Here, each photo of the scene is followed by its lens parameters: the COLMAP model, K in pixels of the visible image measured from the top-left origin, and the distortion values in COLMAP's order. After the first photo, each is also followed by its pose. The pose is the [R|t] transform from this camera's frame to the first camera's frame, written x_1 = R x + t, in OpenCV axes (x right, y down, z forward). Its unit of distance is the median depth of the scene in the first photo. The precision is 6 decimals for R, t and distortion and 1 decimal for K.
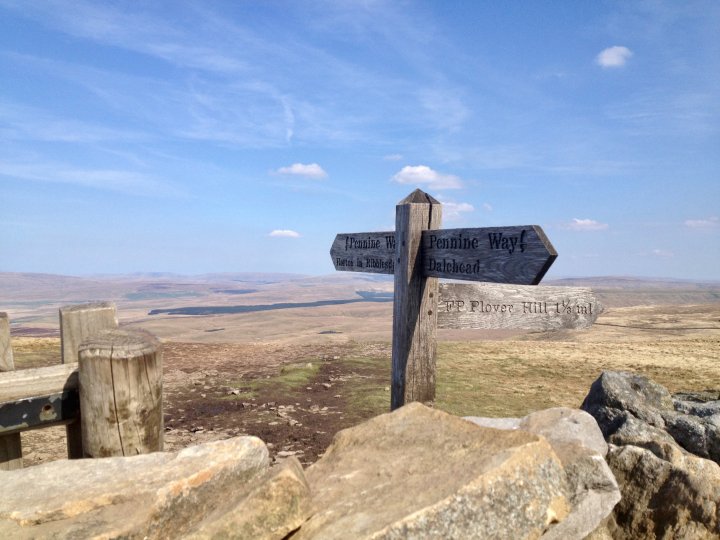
lens RADIAL K [[697.5, 0, 360.0], [0, 697.5, 270.0], [0, 0, 1]] dist [0.134909, -0.263238]
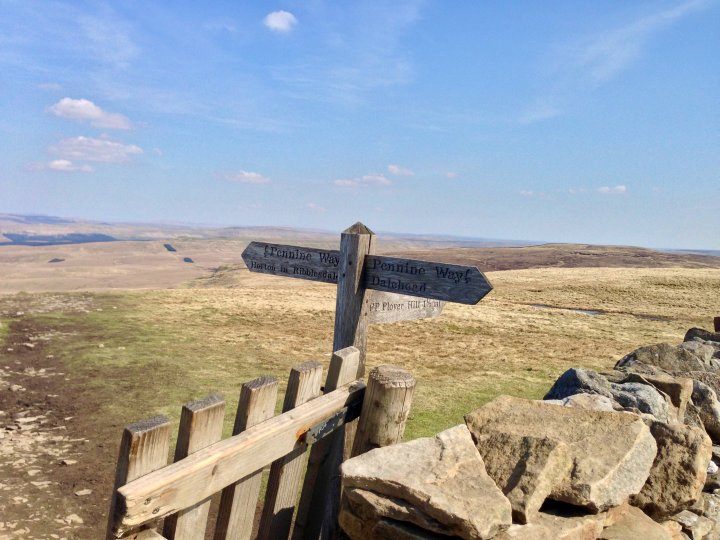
lens RADIAL K [[697.5, 0, 360.0], [0, 697.5, 270.0], [0, 0, 1]] dist [0.134909, -0.263238]
pose [[0.874495, 0.001146, 0.485033, -0.141758], [-0.042973, 0.996248, 0.075126, -0.031407], [-0.483127, -0.086540, 0.871263, -0.044653]]
